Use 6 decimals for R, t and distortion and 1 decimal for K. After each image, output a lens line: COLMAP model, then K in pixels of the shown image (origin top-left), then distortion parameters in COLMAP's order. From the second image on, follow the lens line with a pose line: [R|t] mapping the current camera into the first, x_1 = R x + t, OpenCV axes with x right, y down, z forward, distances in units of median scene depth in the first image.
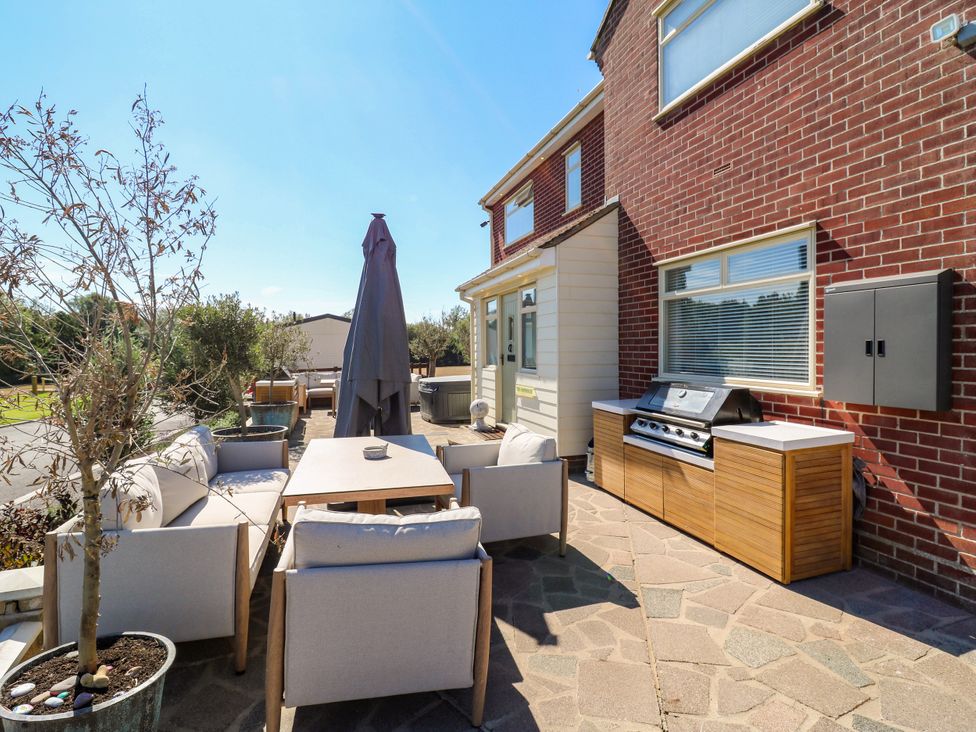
lens RADIAL K [[502.4, 0, 496.6], [0, 502.4, 363.6], [0, 0, 1]] dist [-0.005742, -0.002547]
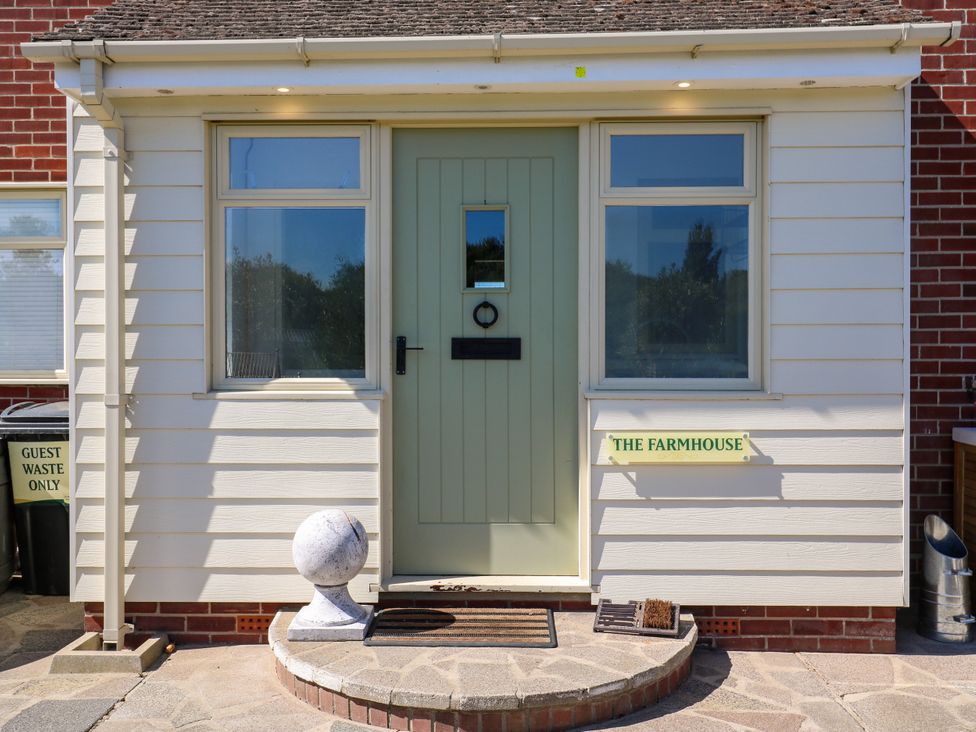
lens RADIAL K [[861.0, 0, 485.7], [0, 861.0, 359.2], [0, 0, 1]] dist [0.000600, 0.004290]
pose [[0.345322, -0.008839, 0.938443, -0.680137], [0.028795, 0.999585, -0.001181, -0.007043], [-0.938042, 0.027430, 0.345433, 1.245707]]
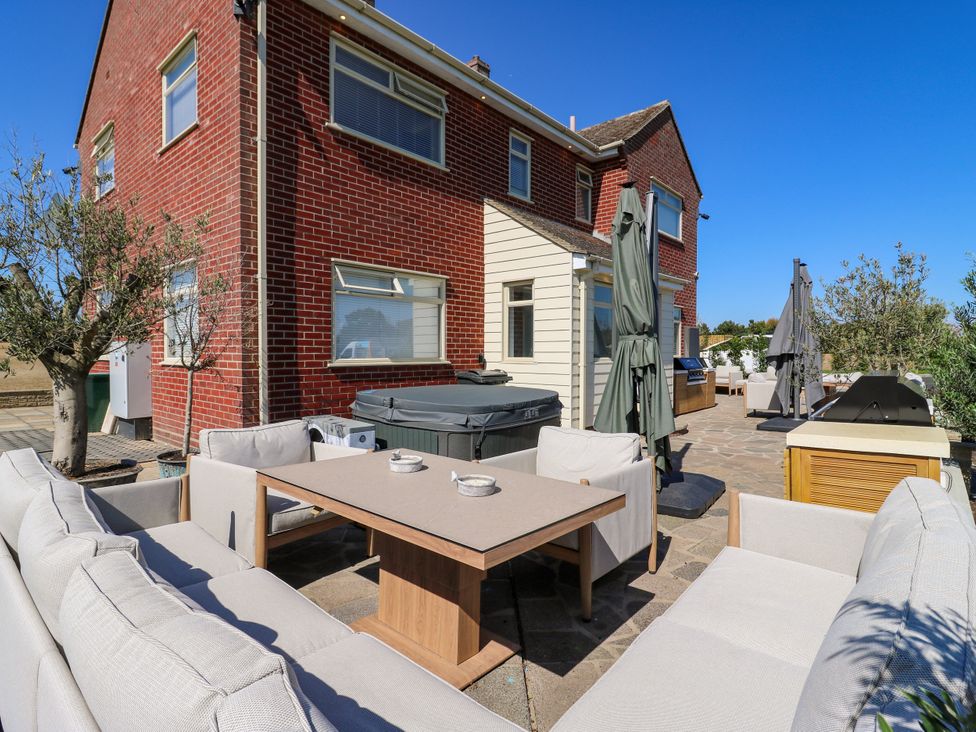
lens RADIAL K [[521.4, 0, 479.6], [0, 521.4, 359.2], [0, 0, 1]] dist [-0.007453, -0.006273]
pose [[-0.511553, -0.013635, 0.859144, -1.187223], [0.024122, 0.999252, 0.030221, -0.048870], [-0.858913, 0.036184, -0.510841, 2.797194]]
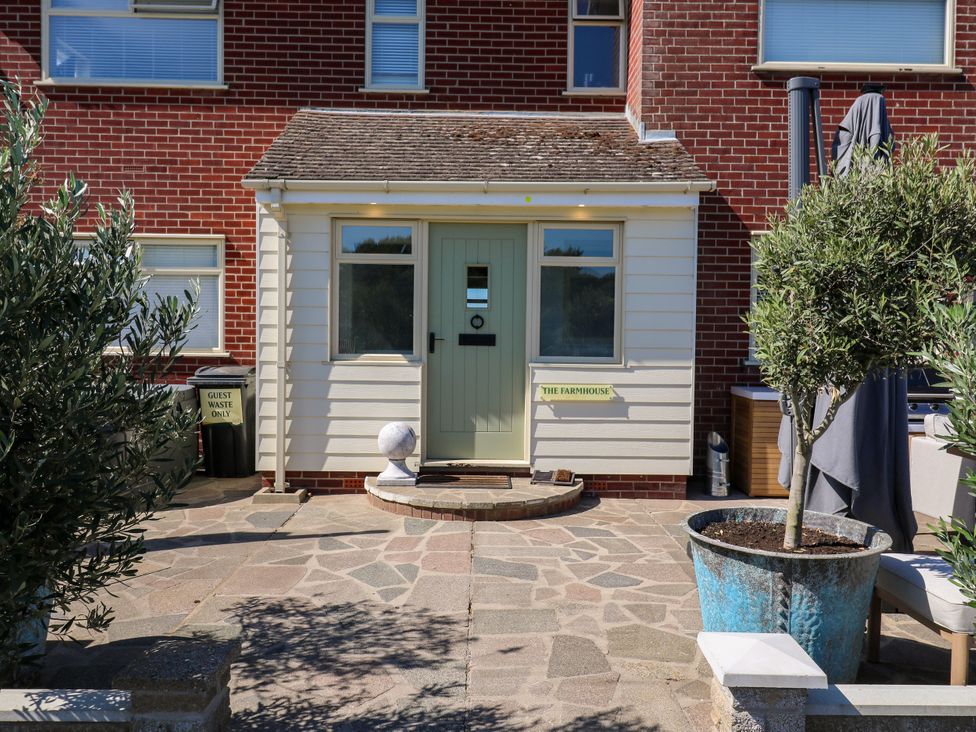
lens RADIAL K [[747.5, 0, 482.1], [0, 747.5, 358.3], [0, 0, 1]] dist [-0.001058, 0.002803]
pose [[0.314443, -0.022838, 0.949002, -1.157433], [0.015259, 0.999703, 0.019002, -0.010031], [-0.949154, 0.008506, 0.314698, 1.104767]]
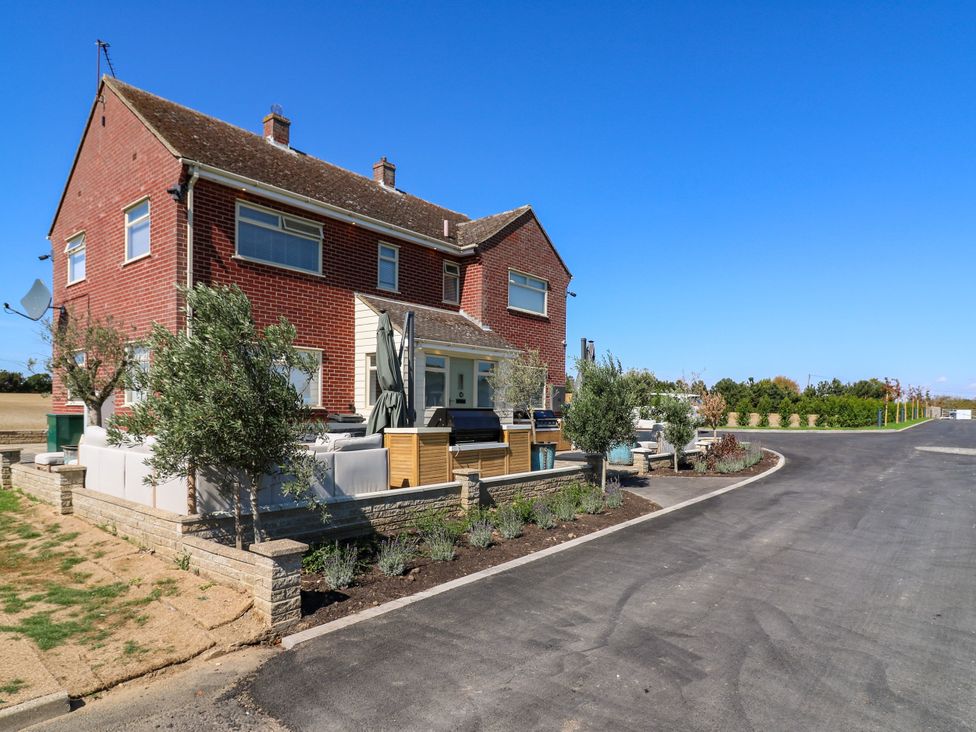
lens RADIAL K [[619.3, 0, 497.9], [0, 619.3, 415.1], [0, 0, 1]] dist [0.005940, -0.000959]
pose [[-0.538442, -0.012397, 0.842571, -2.438926], [0.013093, 0.999648, 0.023075, -0.017905], [-0.842561, 0.023456, -0.538090, 2.889381]]
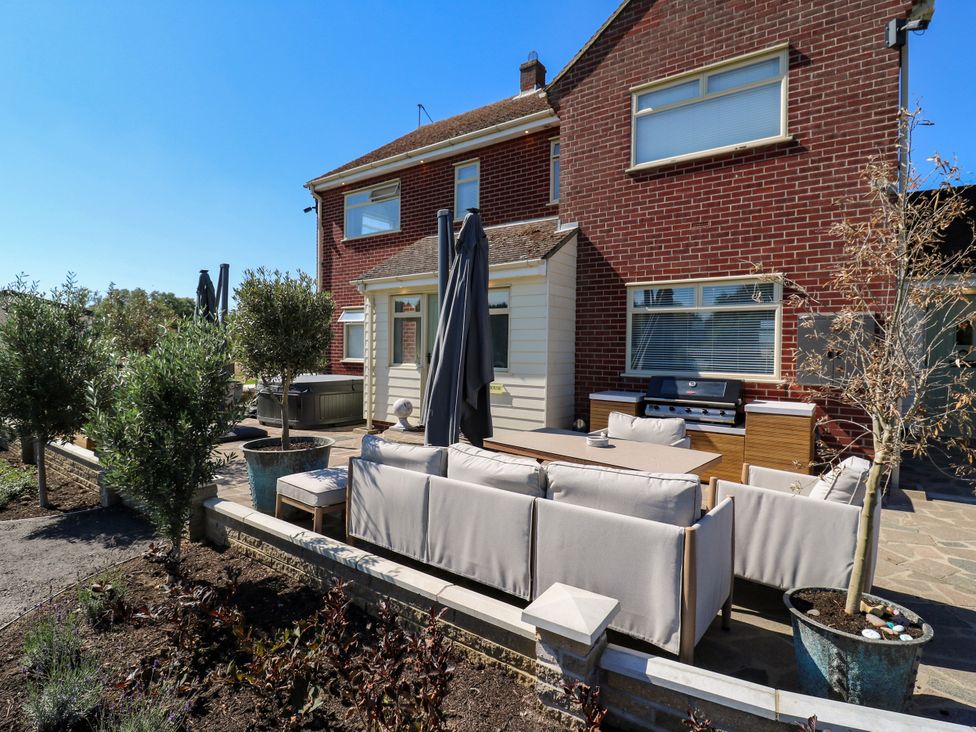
lens RADIAL K [[502.4, 0, 489.3], [0, 502.4, 361.0], [0, 0, 1]] dist [-0.005742, -0.002547]
pose [[0.816907, 0.003273, 0.576760, -0.746221], [-0.001046, 0.999991, -0.004192, 0.001636], [-0.576768, 0.002821, 0.816903, 0.169547]]
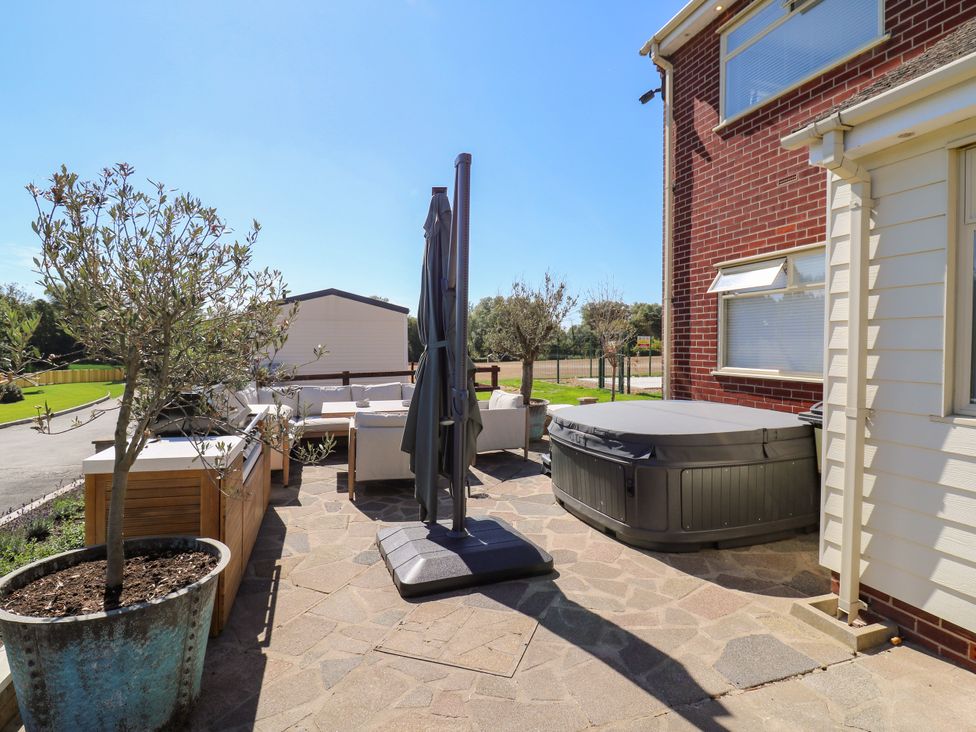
lens RADIAL K [[521.4, 0, 497.8], [0, 521.4, 361.2], [0, 0, 1]] dist [-0.007453, -0.006273]
pose [[0.999987, 0.002847, -0.004268, -0.456083], [-0.002838, 0.999993, 0.002236, -0.034907], [0.004275, -0.002224, 0.999988, 1.269637]]
